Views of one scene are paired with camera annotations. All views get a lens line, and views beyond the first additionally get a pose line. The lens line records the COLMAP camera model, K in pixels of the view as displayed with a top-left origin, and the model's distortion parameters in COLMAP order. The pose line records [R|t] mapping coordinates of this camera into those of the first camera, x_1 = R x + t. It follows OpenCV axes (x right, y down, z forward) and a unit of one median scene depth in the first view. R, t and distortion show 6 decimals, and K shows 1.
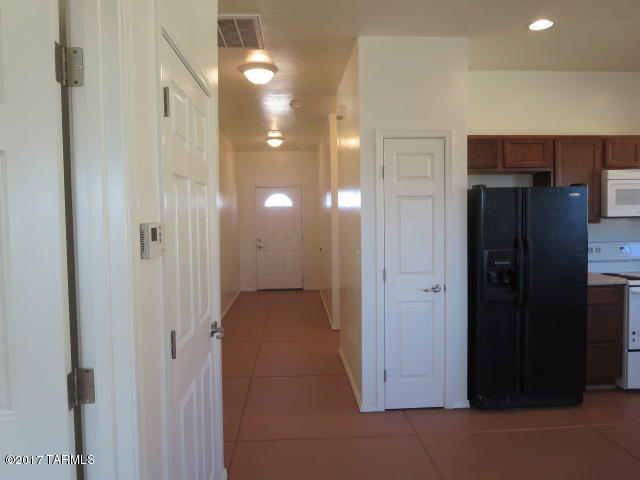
lens RADIAL K [[456.4, 0, 320.0], [0, 456.4, 240.0], [0, 0, 1]] dist [-0.020878, 0.002998]
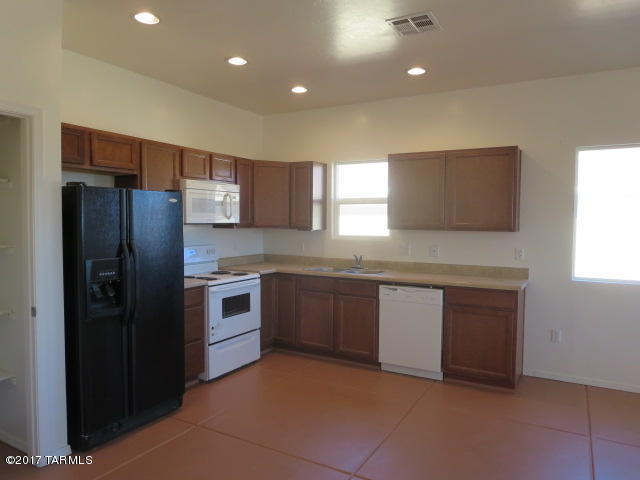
lens RADIAL K [[456.4, 0, 320.0], [0, 456.4, 240.0], [0, 0, 1]] dist [-0.020878, 0.002998]
pose [[0.543921, -0.013971, 0.839020, -0.098605], [0.023920, 0.999713, 0.001139, -0.005468], [-0.838796, 0.019450, 0.544099, 0.165975]]
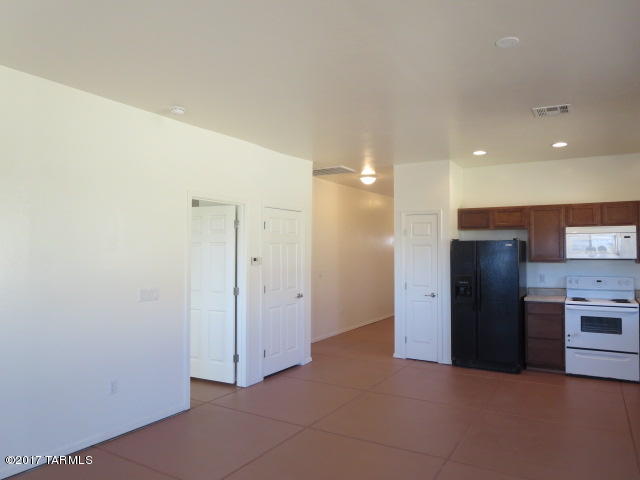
lens RADIAL K [[456.4, 0, 320.0], [0, 456.4, 240.0], [0, 0, 1]] dist [-0.020878, 0.002998]
pose [[0.827579, 0.003254, -0.561339, 0.857901], [-0.042003, 0.997539, -0.056142, 0.006956], [0.559775, 0.070040, 0.825679, -0.744902]]
